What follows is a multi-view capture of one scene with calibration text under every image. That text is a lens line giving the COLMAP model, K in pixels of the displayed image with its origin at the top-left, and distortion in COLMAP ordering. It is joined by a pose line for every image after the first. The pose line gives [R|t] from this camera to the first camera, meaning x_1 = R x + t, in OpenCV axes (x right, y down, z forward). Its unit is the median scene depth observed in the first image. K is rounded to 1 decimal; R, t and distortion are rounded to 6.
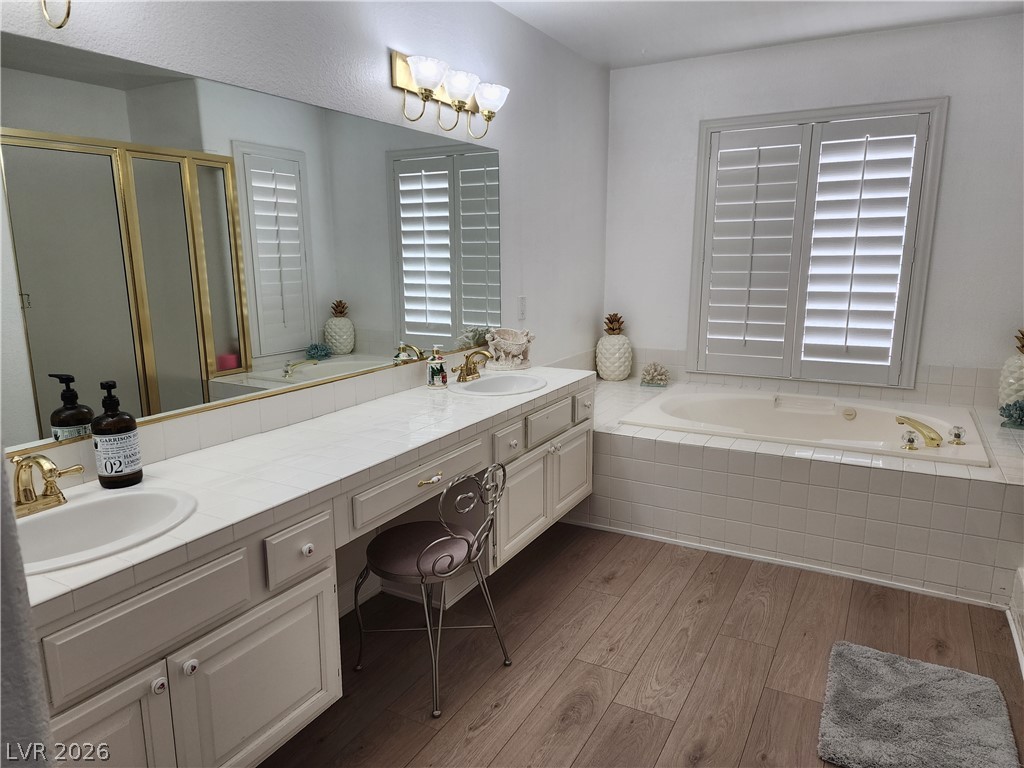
lens RADIAL K [[696.1, 0, 510.5], [0, 696.1, 396.0], [0, 0, 1]] dist [0.074556, -0.068030]
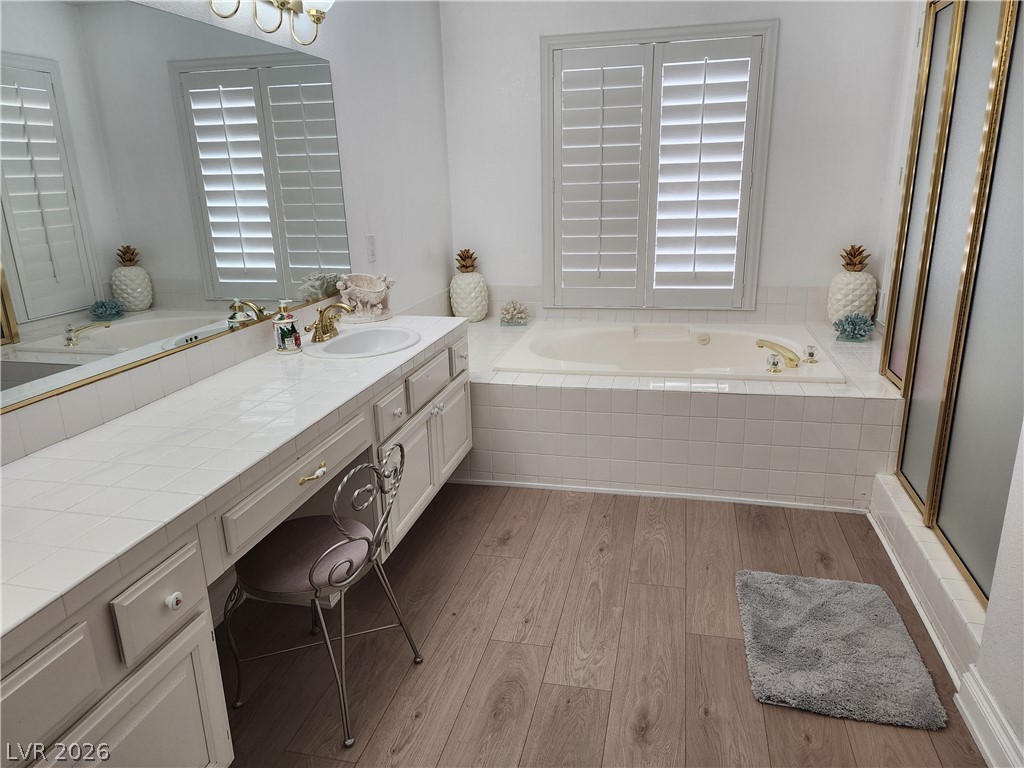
lens RADIAL K [[696.1, 0, 524.0], [0, 696.1, 384.5], [0, 0, 1]] dist [0.074556, -0.068030]
pose [[0.959176, -0.097826, 0.265352, -0.055622], [0.075942, 0.992902, 0.091538, -0.025555], [-0.272423, -0.067650, 0.959796, 0.097792]]
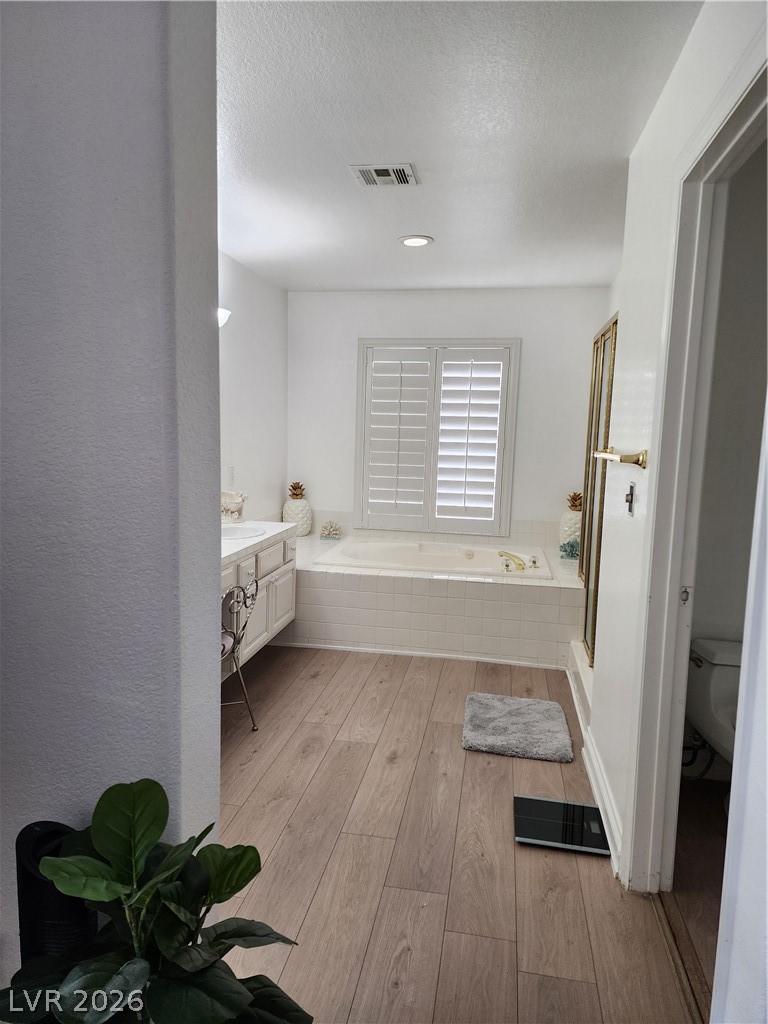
lens RADIAL K [[696.1, 0, 372.4], [0, 696.1, 526.4], [0, 0, 1]] dist [0.074556, -0.068030]
pose [[0.949606, -0.010896, 0.313258, -0.151674], [0.031527, 0.997648, -0.060867, 0.053577], [-0.311858, 0.067676, 0.947716, -0.286013]]
